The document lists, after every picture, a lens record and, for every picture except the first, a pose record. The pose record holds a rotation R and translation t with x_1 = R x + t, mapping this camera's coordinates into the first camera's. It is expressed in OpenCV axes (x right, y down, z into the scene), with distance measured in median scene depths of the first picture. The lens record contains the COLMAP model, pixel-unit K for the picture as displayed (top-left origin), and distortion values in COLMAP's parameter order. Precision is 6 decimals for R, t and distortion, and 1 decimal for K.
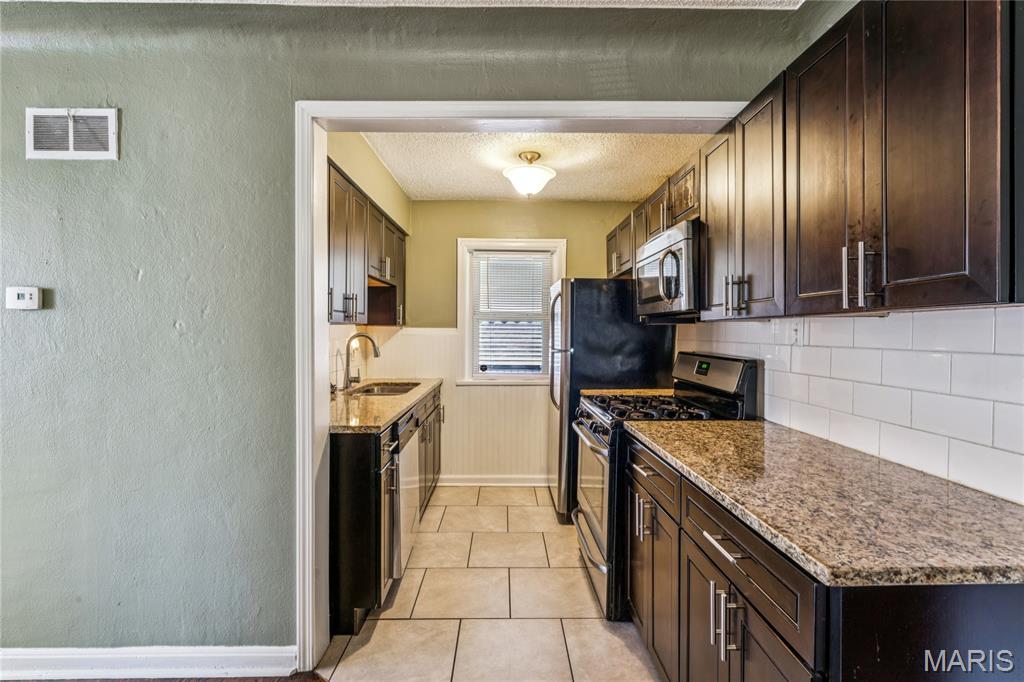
lens RADIAL K [[446.0, 0, 507.4], [0, 446.0, 337.2], [0, 0, 1]] dist [-0.003730, -0.000276]
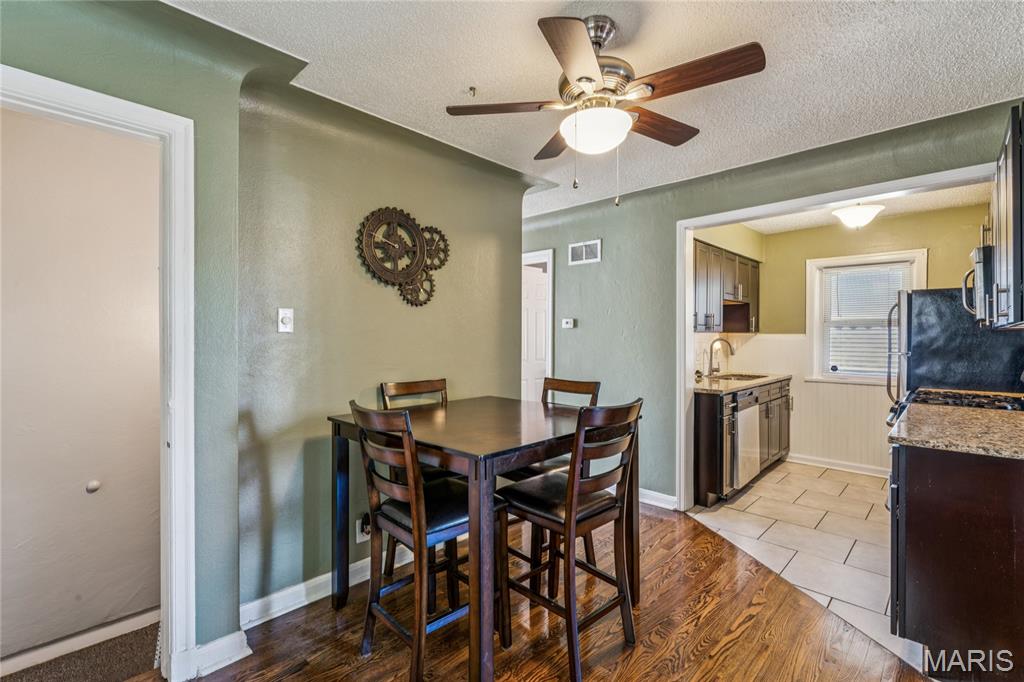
lens RADIAL K [[446.0, 0, 507.4], [0, 446.0, 337.2], [0, 0, 1]] dist [-0.003730, -0.000276]
pose [[0.689963, -0.002563, -0.723840, 0.272864], [-0.007926, 0.999907, -0.011095, 0.010509], [0.723801, 0.013392, 0.689879, -0.564935]]
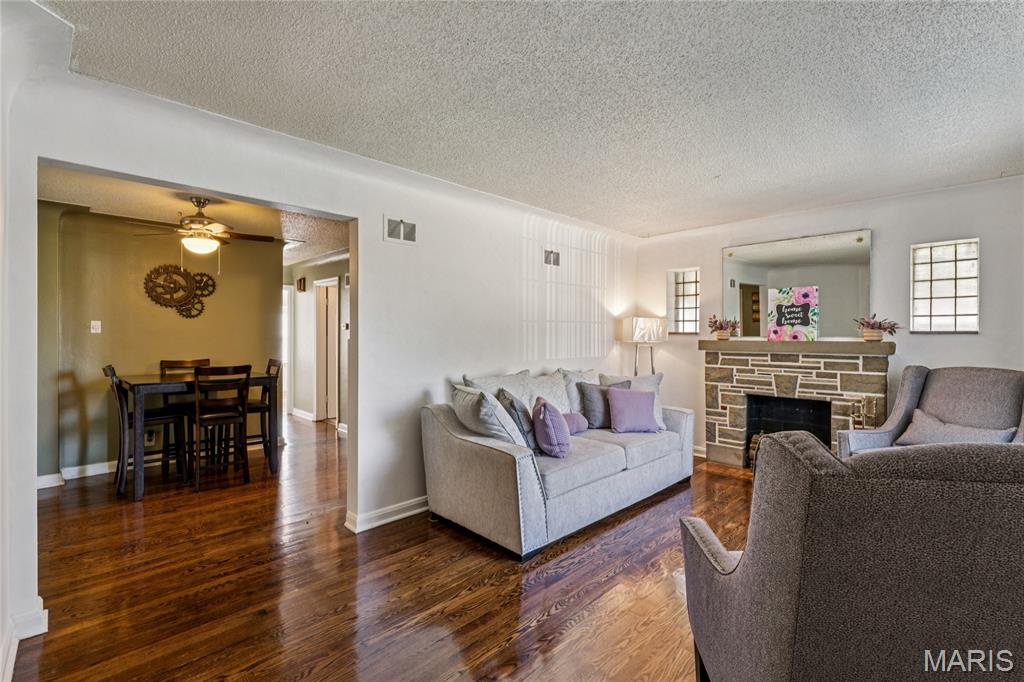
lens RADIAL K [[446.0, 0, 507.4], [0, 446.0, 337.2], [0, 0, 1]] dist [-0.003730, -0.000276]
pose [[0.687166, -0.004679, -0.726485, 1.527656], [-0.004767, 0.999929, -0.010950, 0.020467], [0.726485, 0.010988, 0.687095, -0.329173]]
